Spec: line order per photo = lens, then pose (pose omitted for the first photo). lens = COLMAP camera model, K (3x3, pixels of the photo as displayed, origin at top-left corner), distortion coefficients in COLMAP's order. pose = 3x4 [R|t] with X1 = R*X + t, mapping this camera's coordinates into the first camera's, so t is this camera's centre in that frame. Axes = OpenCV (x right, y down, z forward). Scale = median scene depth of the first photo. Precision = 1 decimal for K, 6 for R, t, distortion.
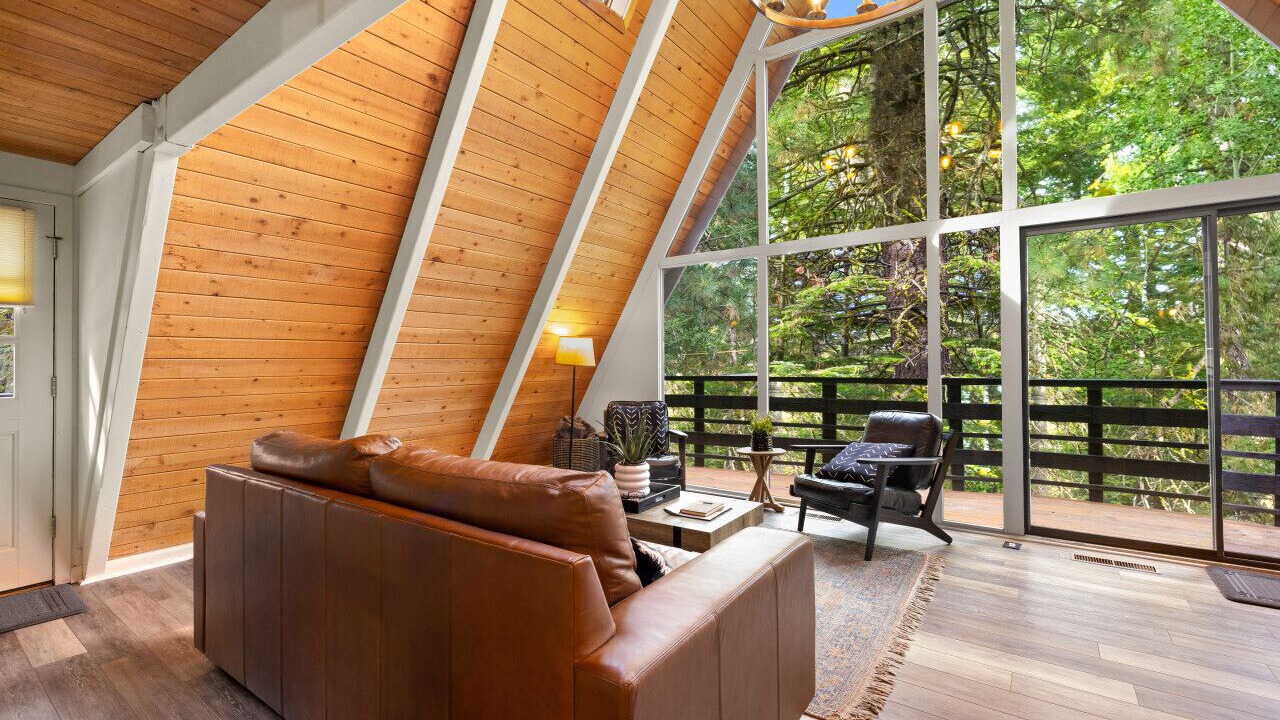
lens RADIAL K [[548.8, 0, 634.7], [0, 548.8, 355.3], [0, 0, 1]] dist [-0.002225, -0.000149]
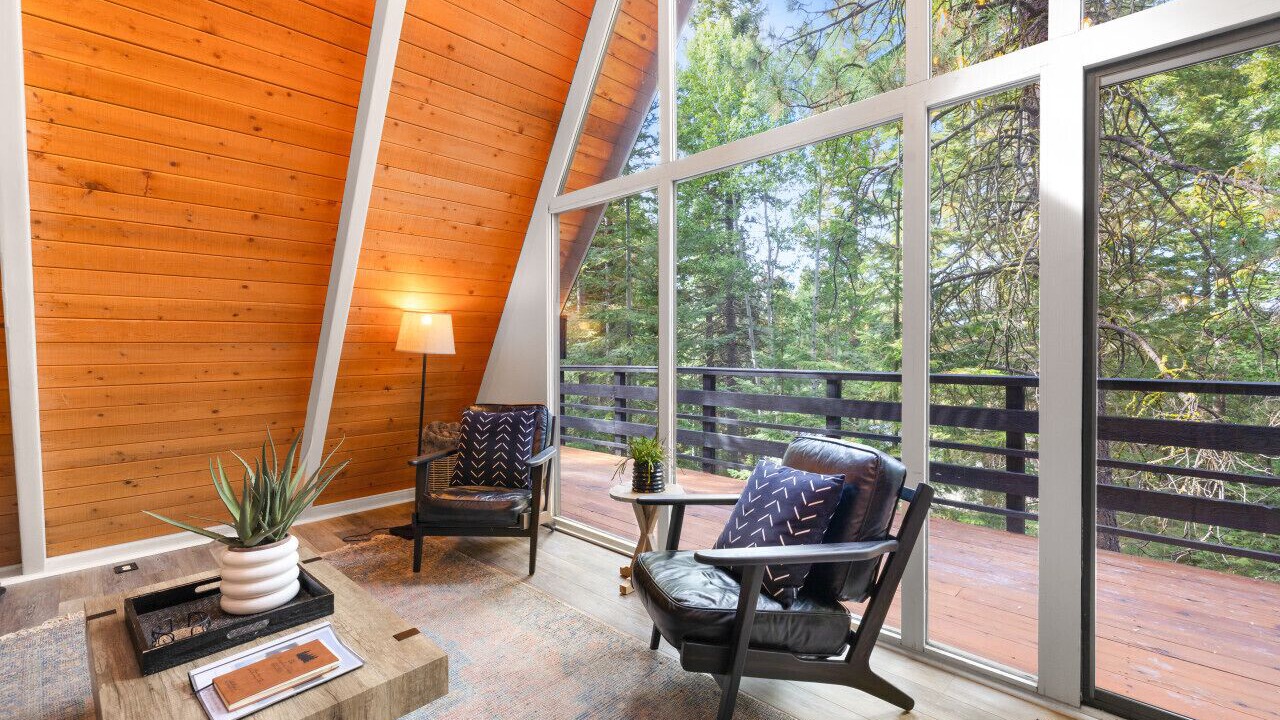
lens RADIAL K [[548.8, 0, 651.2], [0, 548.8, 367.1], [0, 0, 1]] dist [-0.002225, -0.000149]
pose [[0.993121, 0.007935, -0.116822, 0.390663], [-0.002320, 0.998839, 0.048120, 0.003233], [0.117068, -0.047518, 0.991986, 0.476874]]
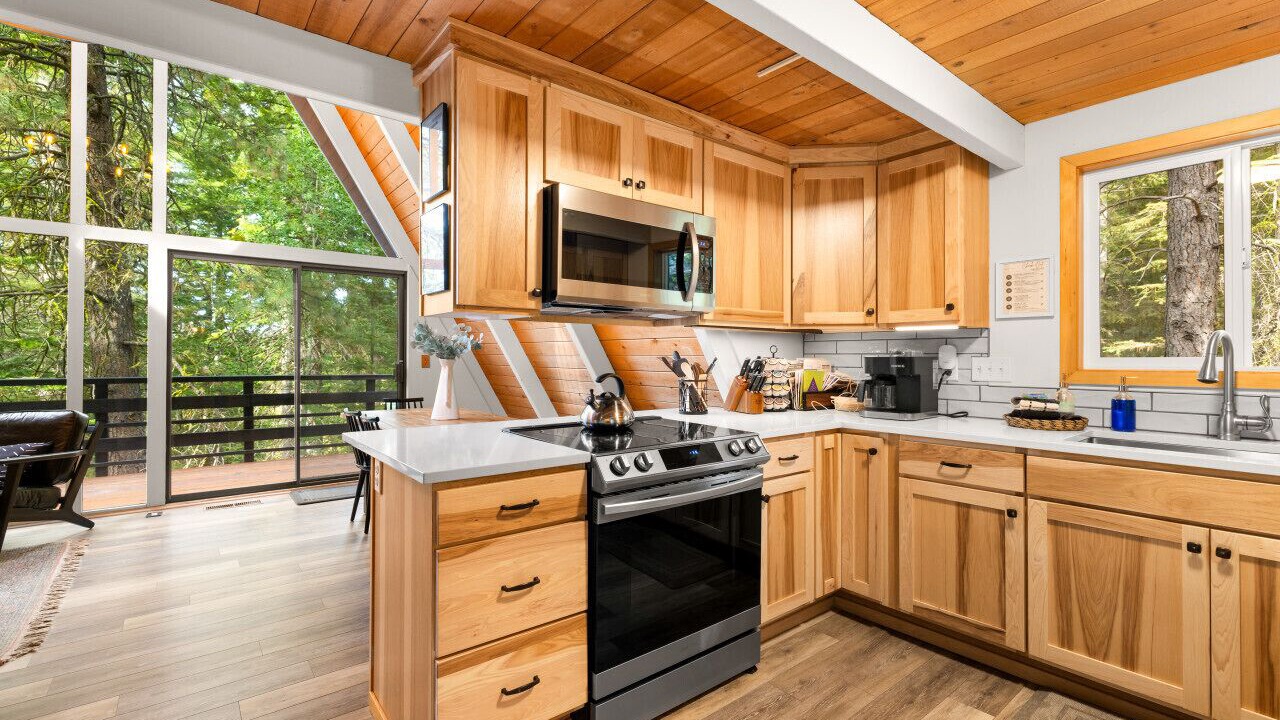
lens RADIAL K [[548.8, 0, 647.0], [0, 548.8, 350.9], [0, 0, 1]] dist [-0.002225, -0.000149]
pose [[0.231747, 0.016833, 0.972630, -0.230126], [-0.034302, 0.999370, -0.009122, -0.033762], [-0.972171, -0.031249, 0.232178, -0.310830]]
